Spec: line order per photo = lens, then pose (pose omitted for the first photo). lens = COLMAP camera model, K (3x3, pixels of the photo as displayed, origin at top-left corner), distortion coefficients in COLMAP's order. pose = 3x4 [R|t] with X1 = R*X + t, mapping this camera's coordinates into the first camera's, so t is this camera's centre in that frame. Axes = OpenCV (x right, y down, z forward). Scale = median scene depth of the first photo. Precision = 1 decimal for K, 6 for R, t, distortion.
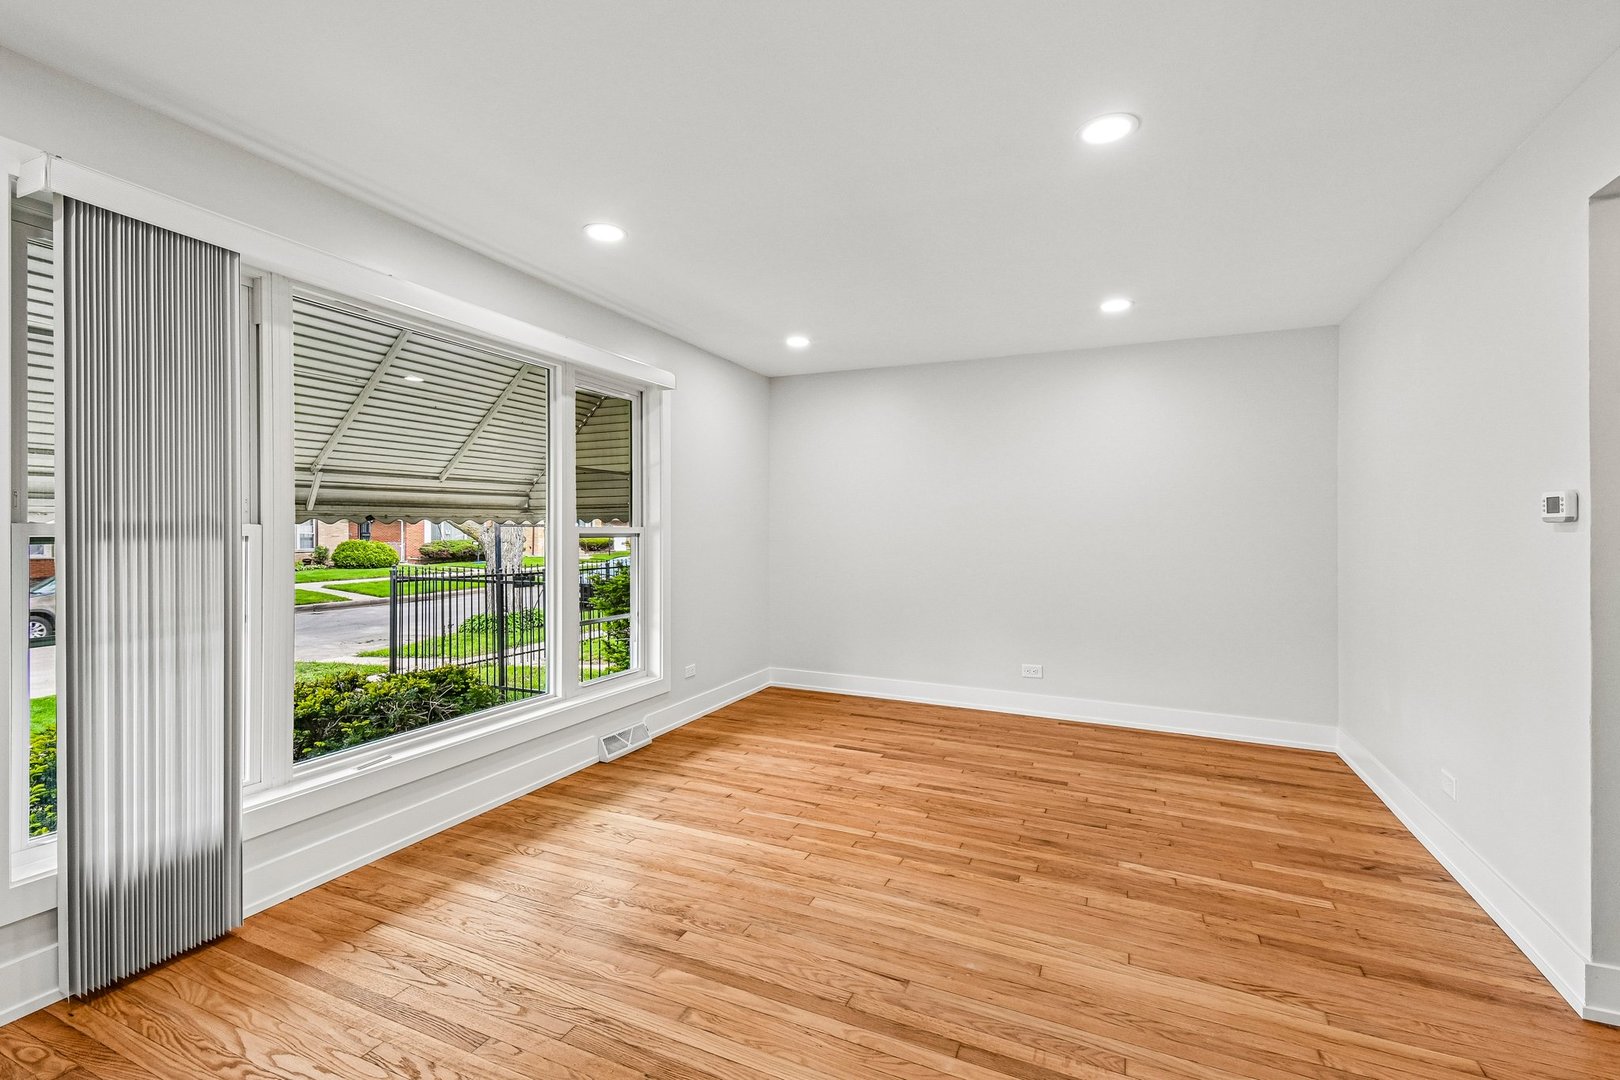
lens RADIAL K [[710.3, 0, 808.0], [0, 710.3, 532.6], [0, 0, 1]] dist [0.041312, -0.019433]
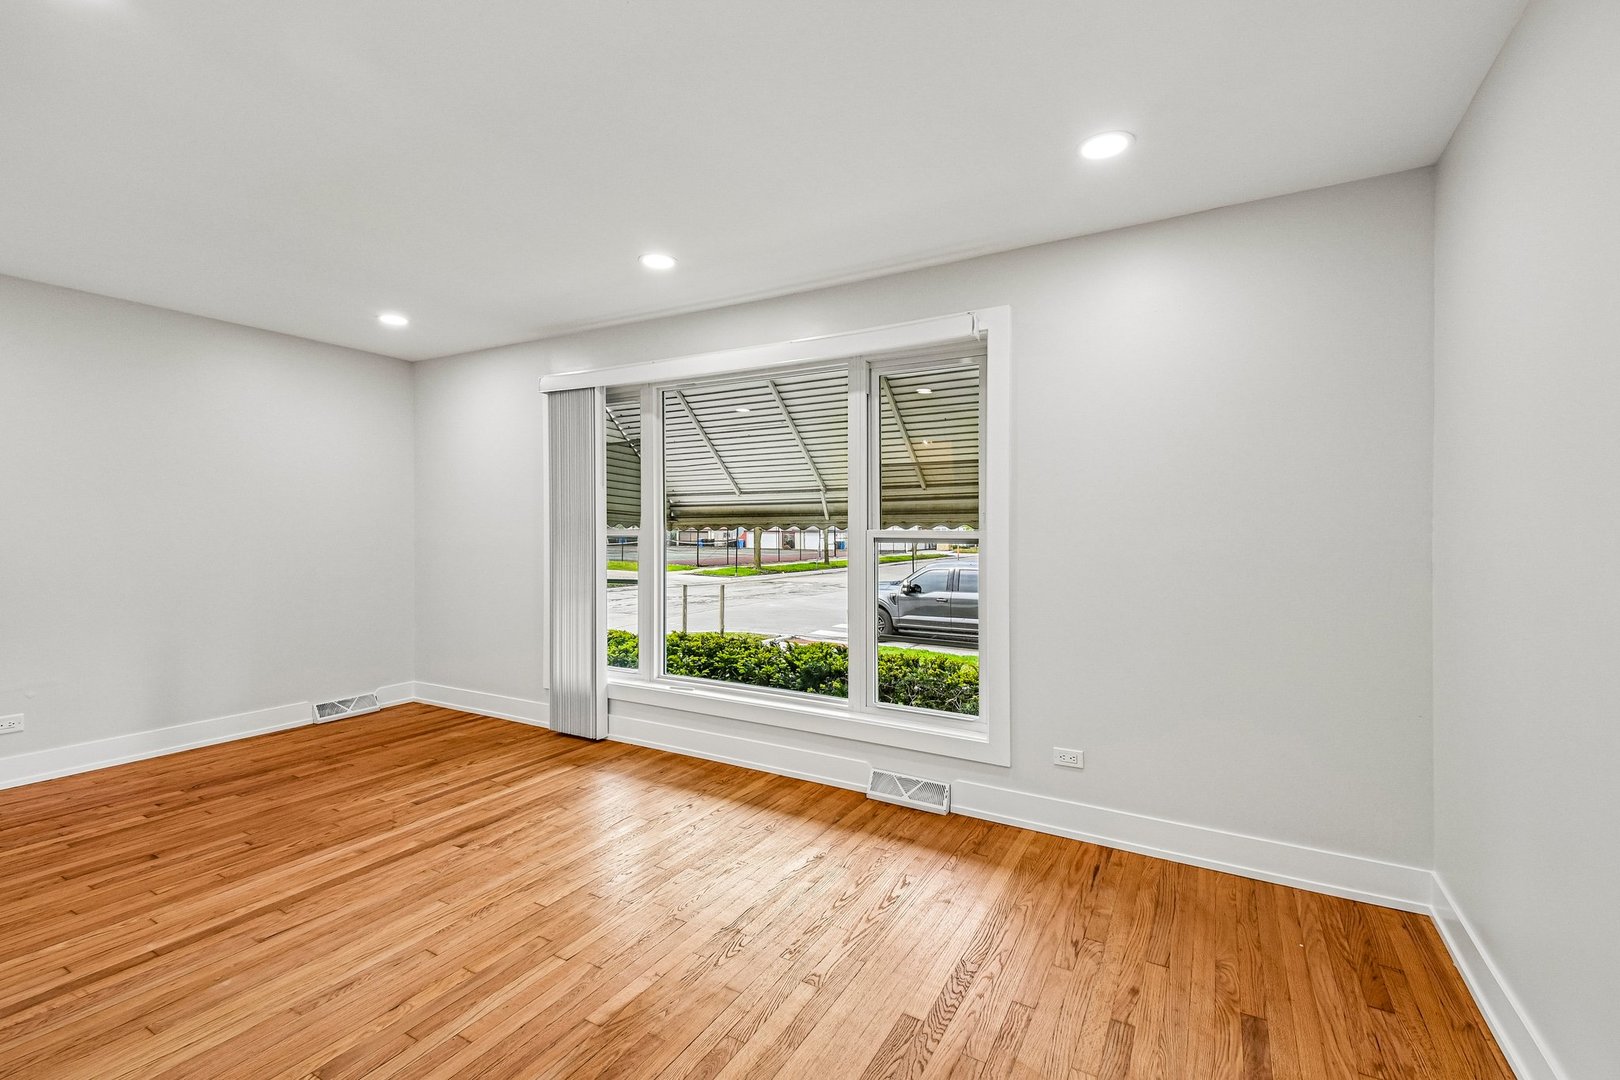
lens RADIAL K [[703.5, 0, 806.2], [0, 703.5, 521.0], [0, 0, 1]] dist [0.057191, -0.025268]
pose [[-0.096943, -0.019494, -0.995099, 0.801567], [-0.015112, 0.999722, -0.018112, -0.006917], [0.995175, 0.013282, -0.097211, 1.320021]]
